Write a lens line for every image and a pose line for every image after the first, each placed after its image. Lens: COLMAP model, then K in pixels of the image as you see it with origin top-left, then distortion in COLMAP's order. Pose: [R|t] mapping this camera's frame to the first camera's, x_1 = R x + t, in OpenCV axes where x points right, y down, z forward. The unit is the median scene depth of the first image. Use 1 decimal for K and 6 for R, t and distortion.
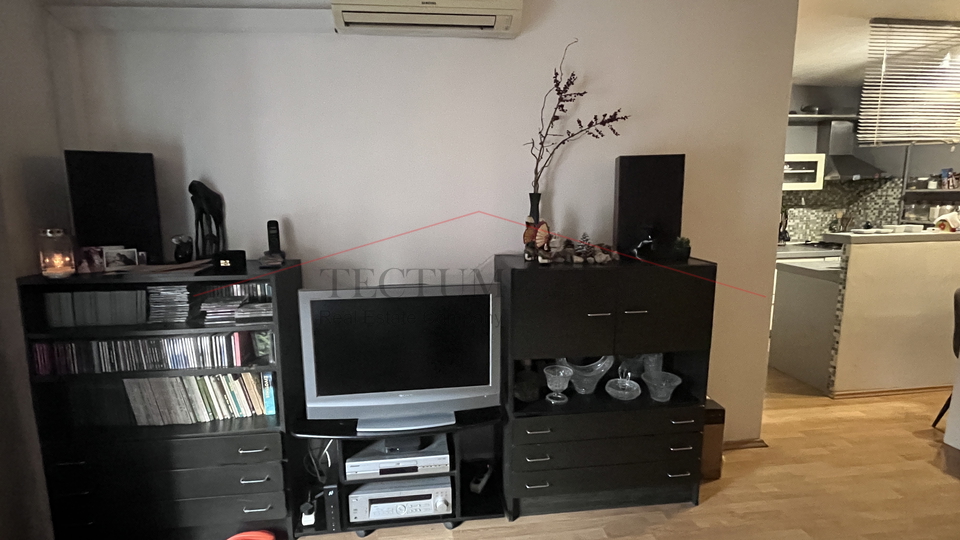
lens RADIAL K [[460.1, 0, 480.4], [0, 460.1, 266.7], [0, 0, 1]] dist [-0.003418, -0.000357]
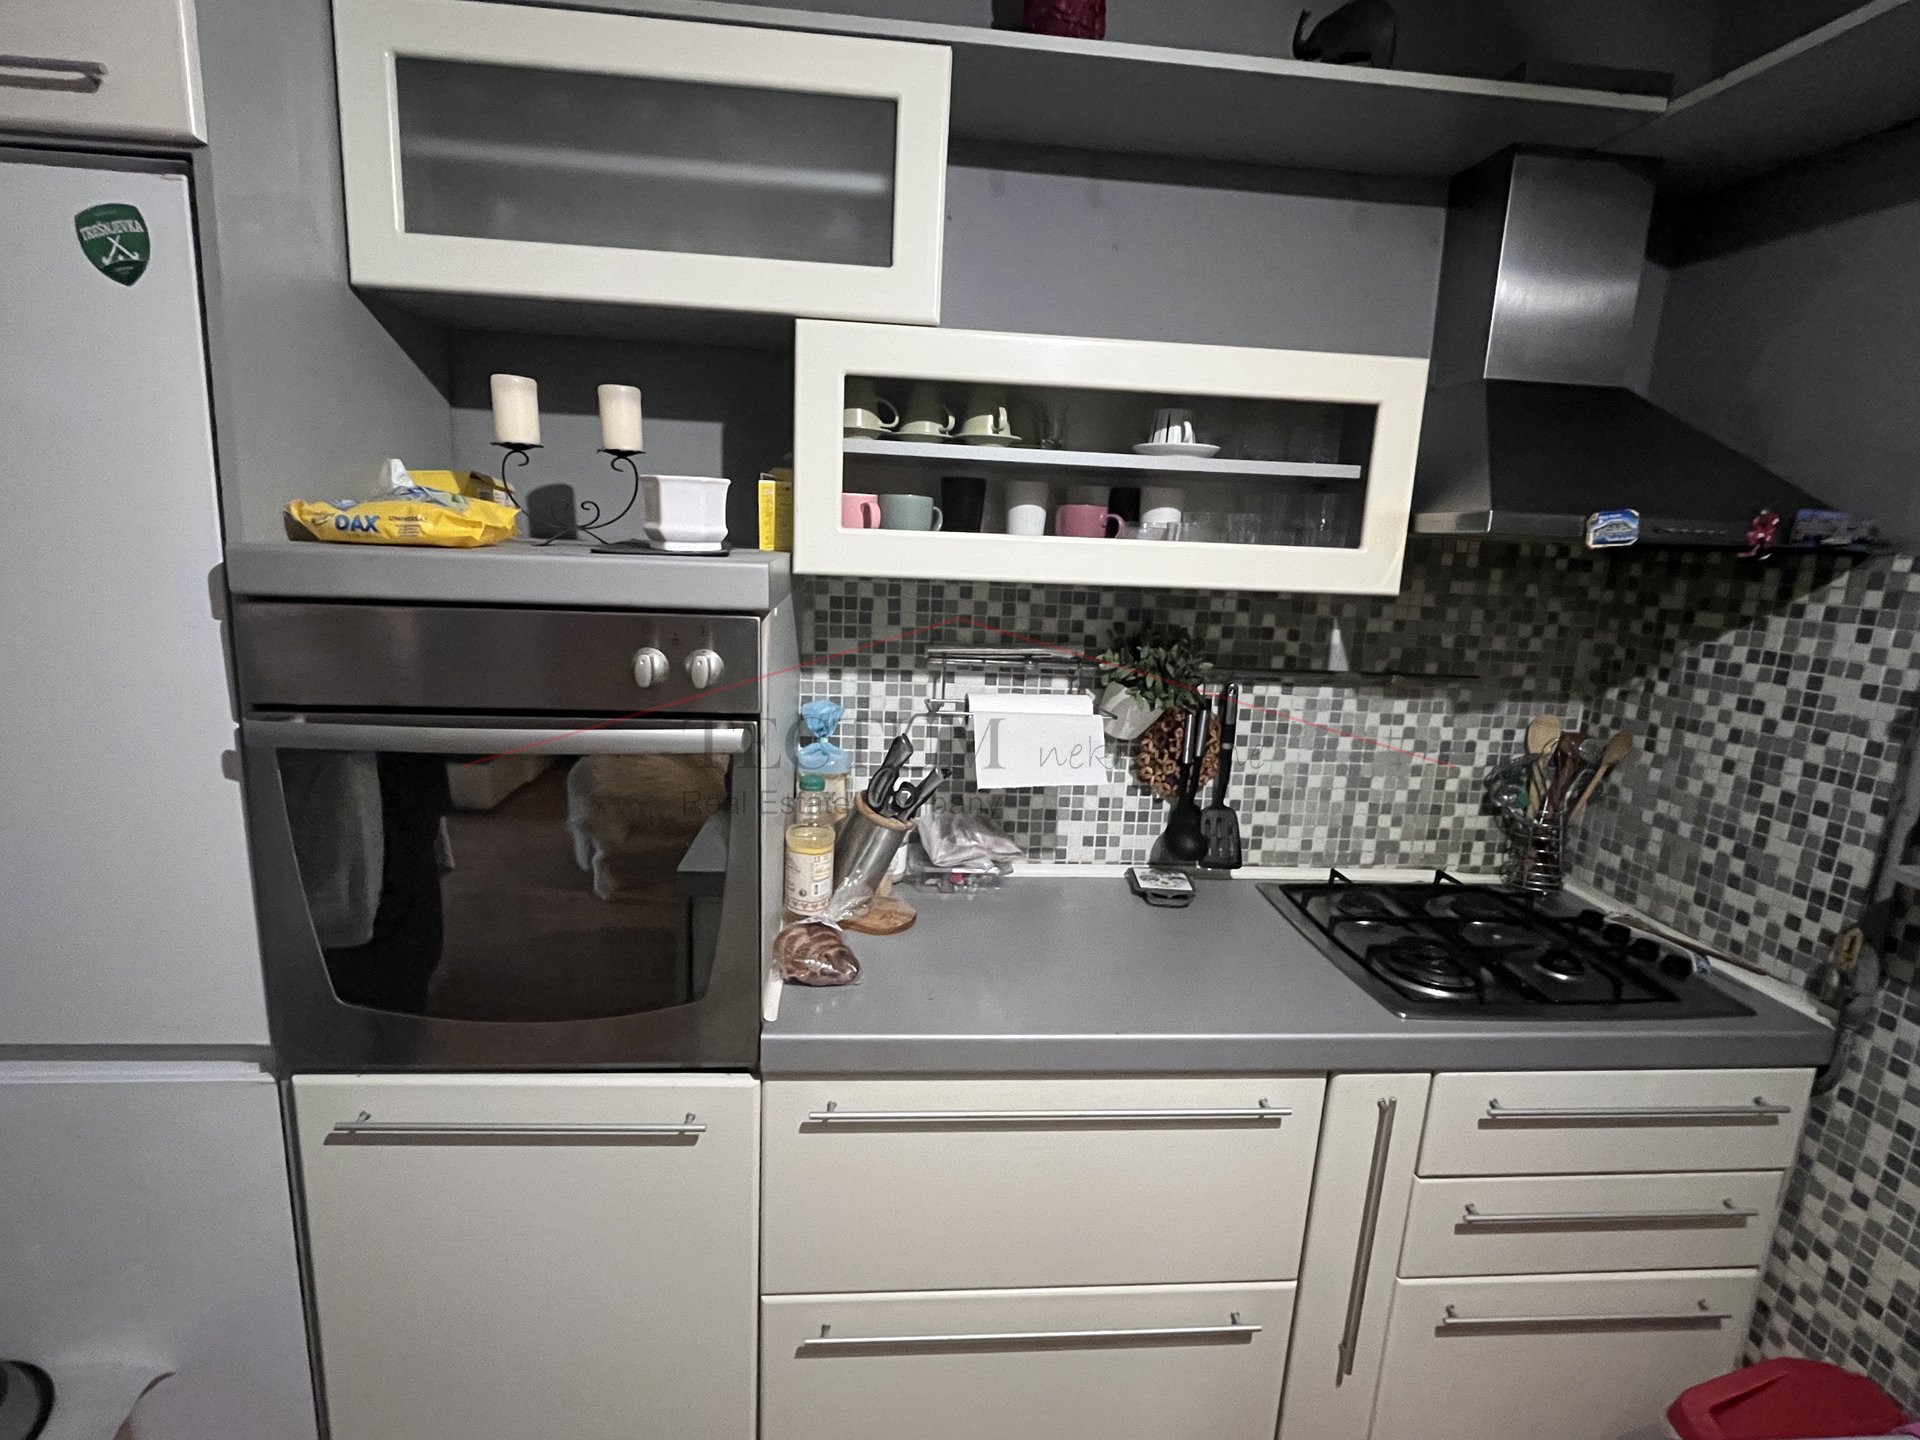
lens RADIAL K [[923.5, 0, 953.5], [0, 923.5, 716.7], [0, 0, 1]] dist [-0.002298, -0.001222]
pose [[0.997265, 0.068702, -0.027232, 0.608880], [-0.067271, 0.996462, 0.050381, -0.133618], [0.030597, -0.048411, 0.998359, 0.685783]]
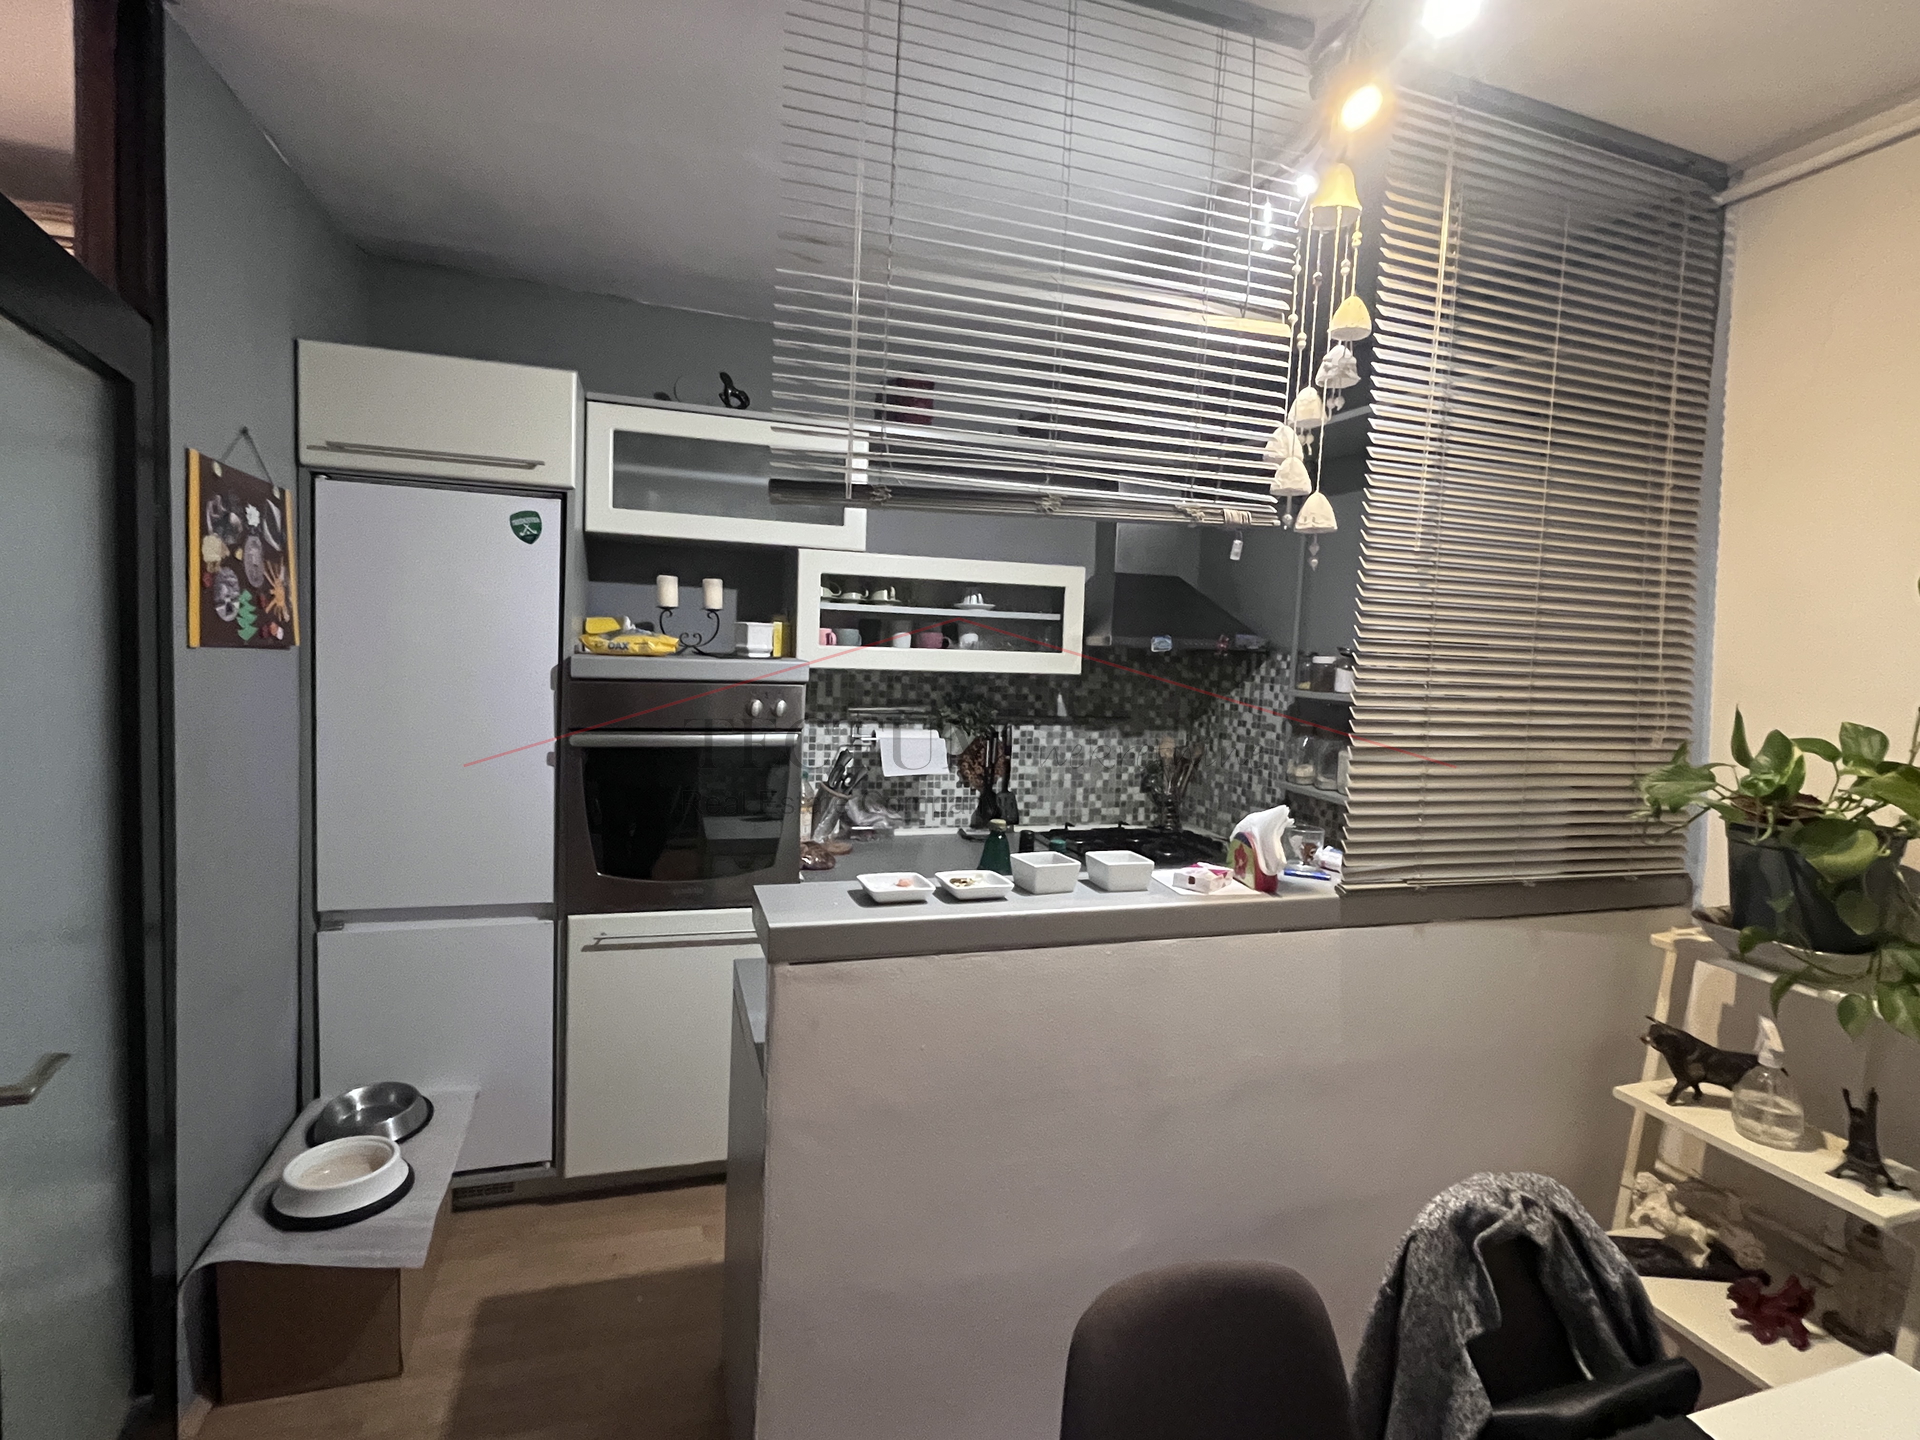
lens RADIAL K [[923.5, 0, 953.5], [0, 923.5, 716.7], [0, 0, 1]] dist [-0.002298, -0.001222]
pose [[0.981560, 0.040753, 0.186757, 0.536852], [-0.027654, 0.997006, -0.072215, -0.088911], [-0.189141, 0.065718, 0.979748, 0.378311]]
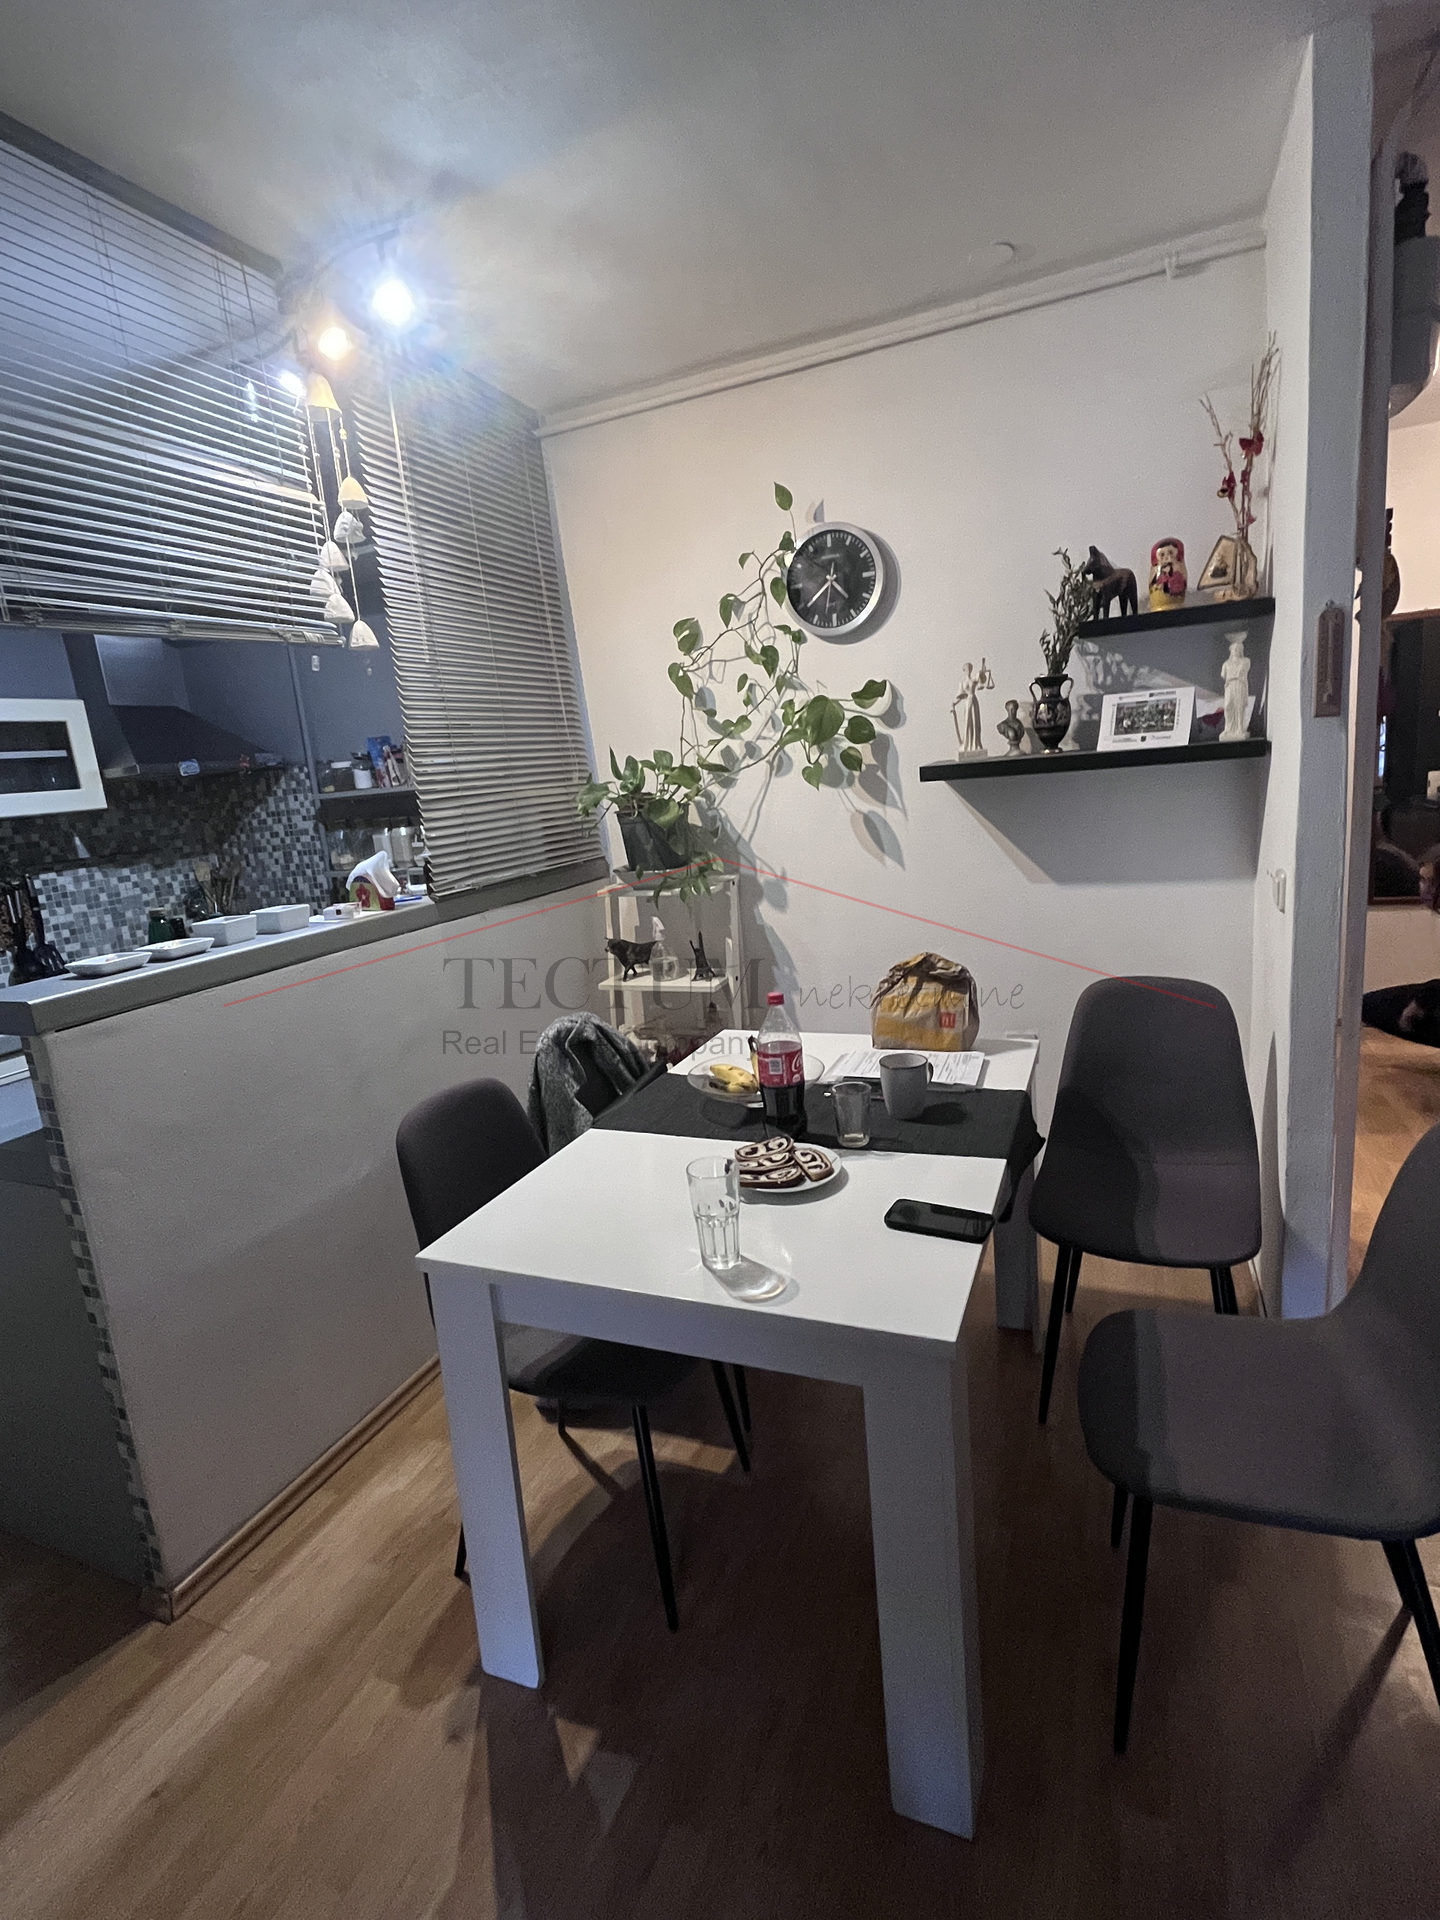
lens RADIAL K [[923.5, 0, 722.9], [0, 923.5, 951.4], [0, 0, 1]] dist [-0.002298, -0.001222]
pose [[0.506613, -0.199736, 0.838719, 0.394806], [0.210545, 0.972004, 0.104301, -0.044882], [-0.836071, 0.123748, 0.534483, 0.292037]]
